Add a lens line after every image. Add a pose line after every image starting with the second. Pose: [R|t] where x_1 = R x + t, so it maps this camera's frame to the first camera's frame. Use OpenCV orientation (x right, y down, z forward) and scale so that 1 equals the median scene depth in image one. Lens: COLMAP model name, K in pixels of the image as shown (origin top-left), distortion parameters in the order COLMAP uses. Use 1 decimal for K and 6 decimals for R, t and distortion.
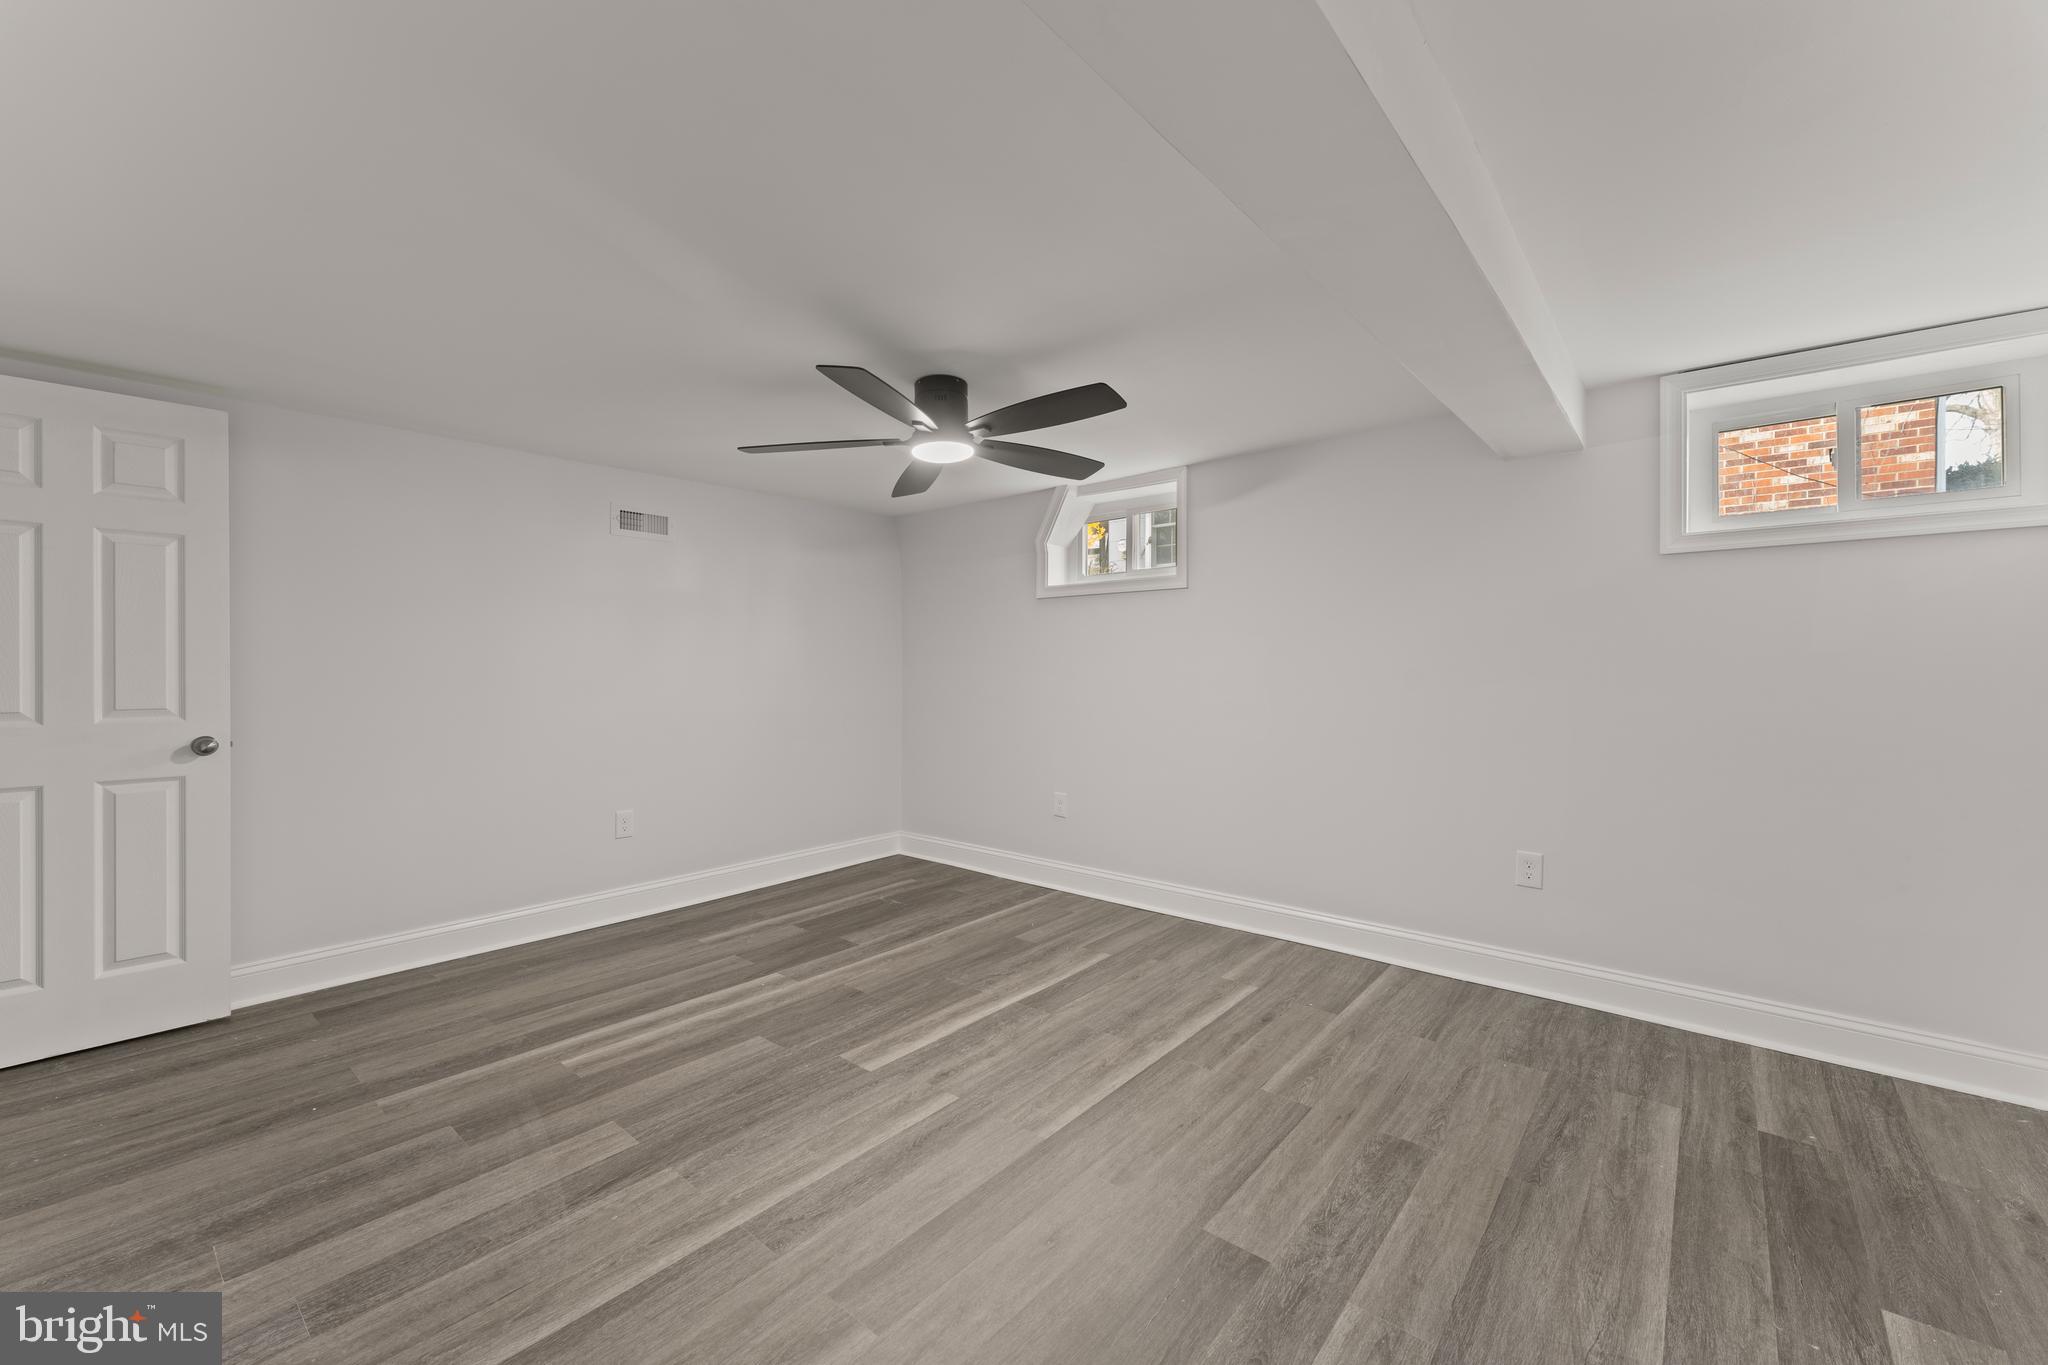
lens RADIAL K [[829.7, 0, 1013.6], [0, 829.7, 675.0], [0, 0, 1]] dist [0.000663, 0.000246]
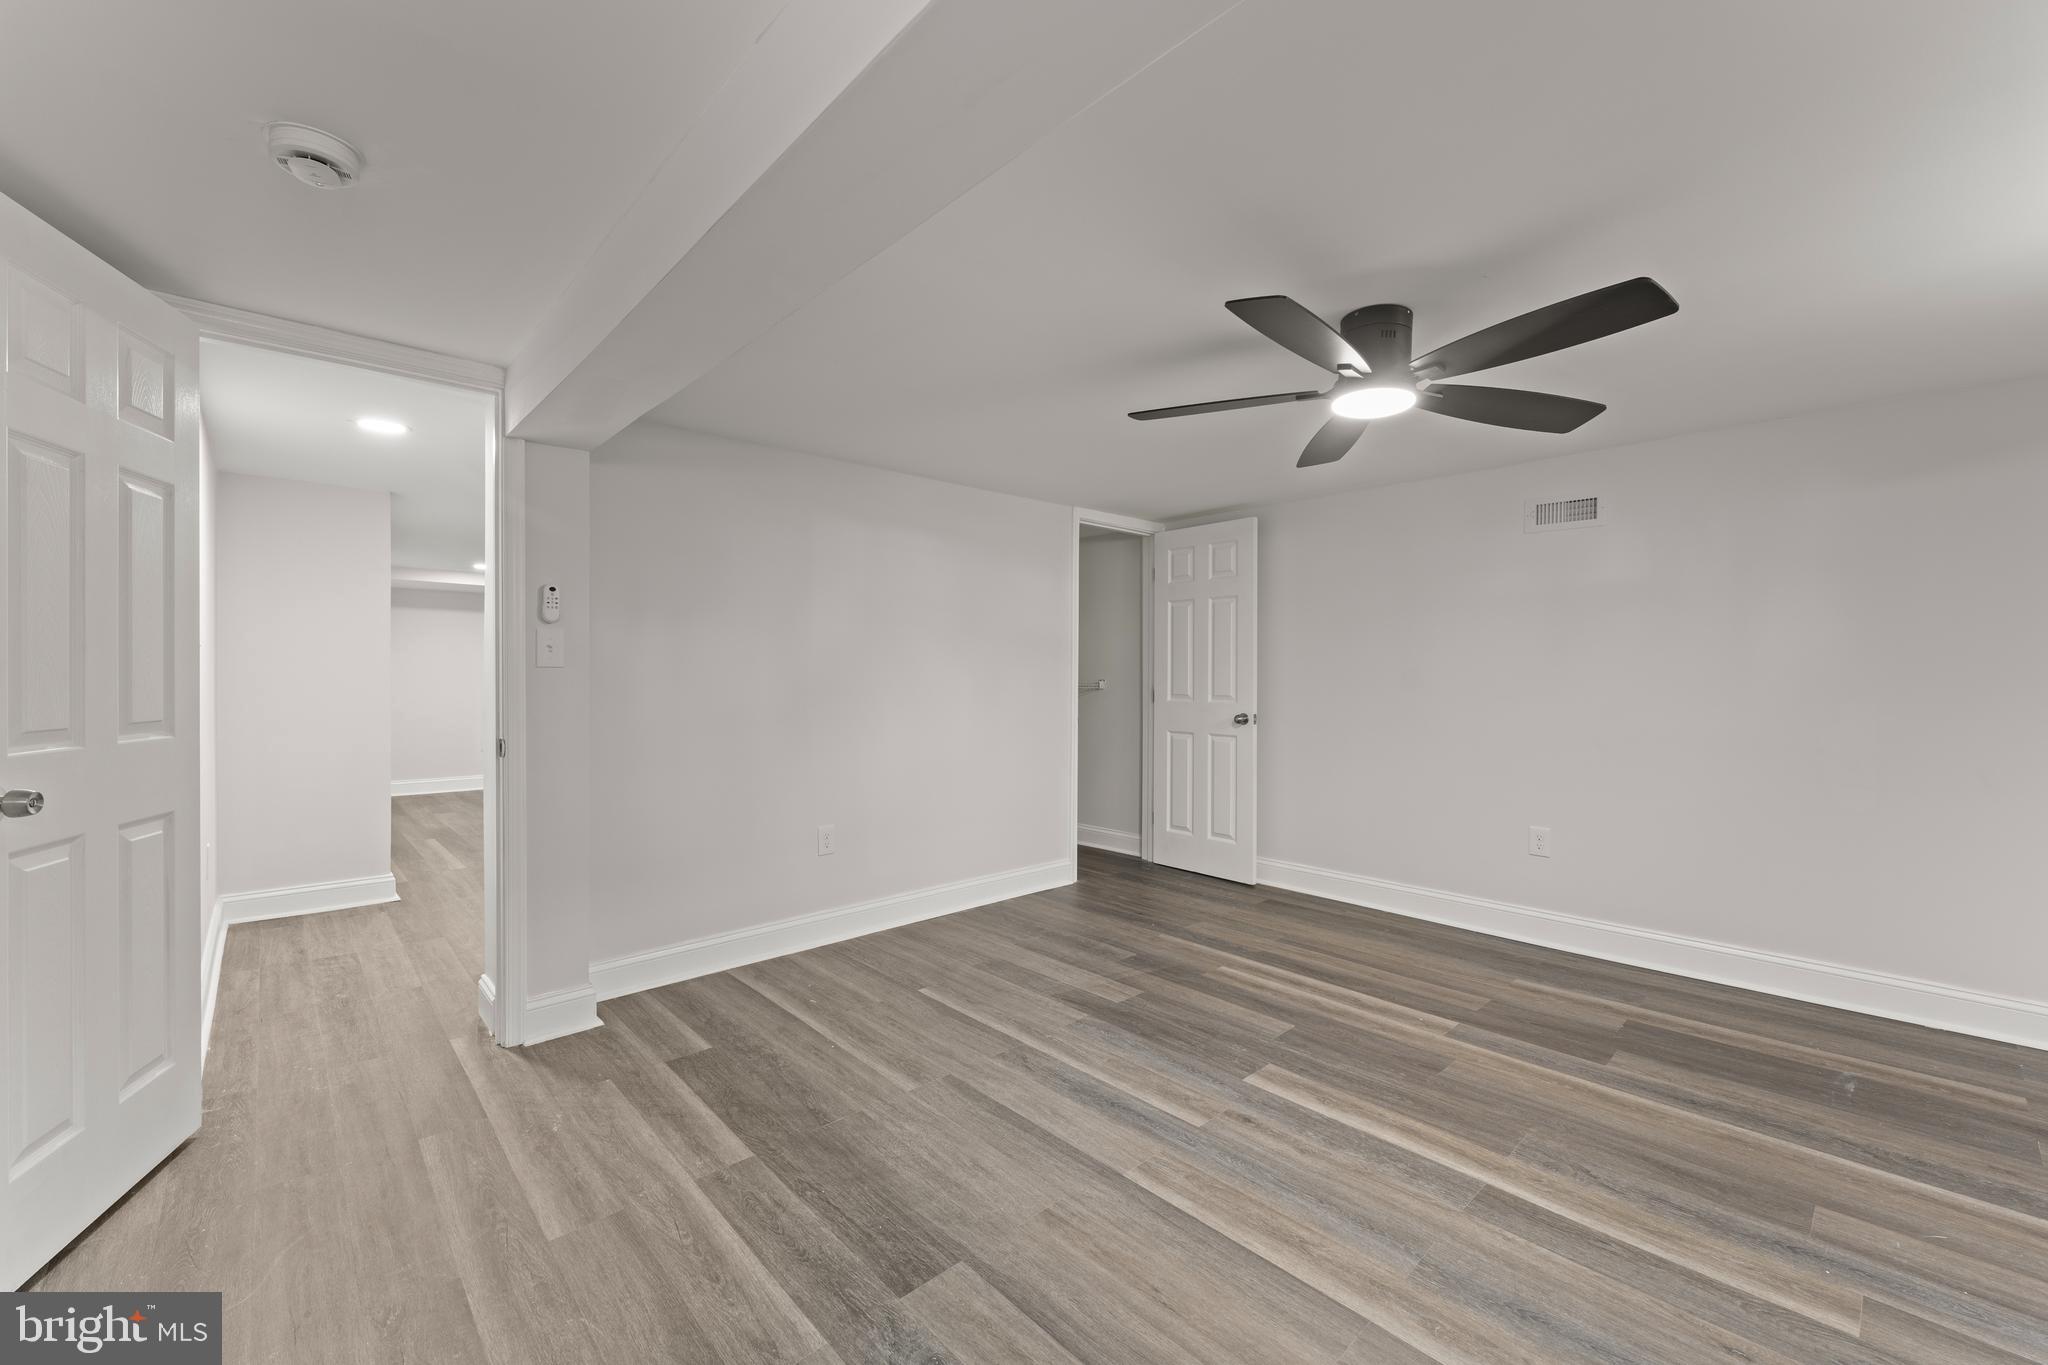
lens RADIAL K [[829.7, 0, 1013.6], [0, 829.7, 675.0], [0, 0, 1]] dist [0.000663, 0.000246]
pose [[-0.136484, 0.003996, -0.990634, 0.753574], [-0.011383, 0.999920, 0.005601, -0.007503], [0.990577, 0.012041, -0.136428, 0.766195]]
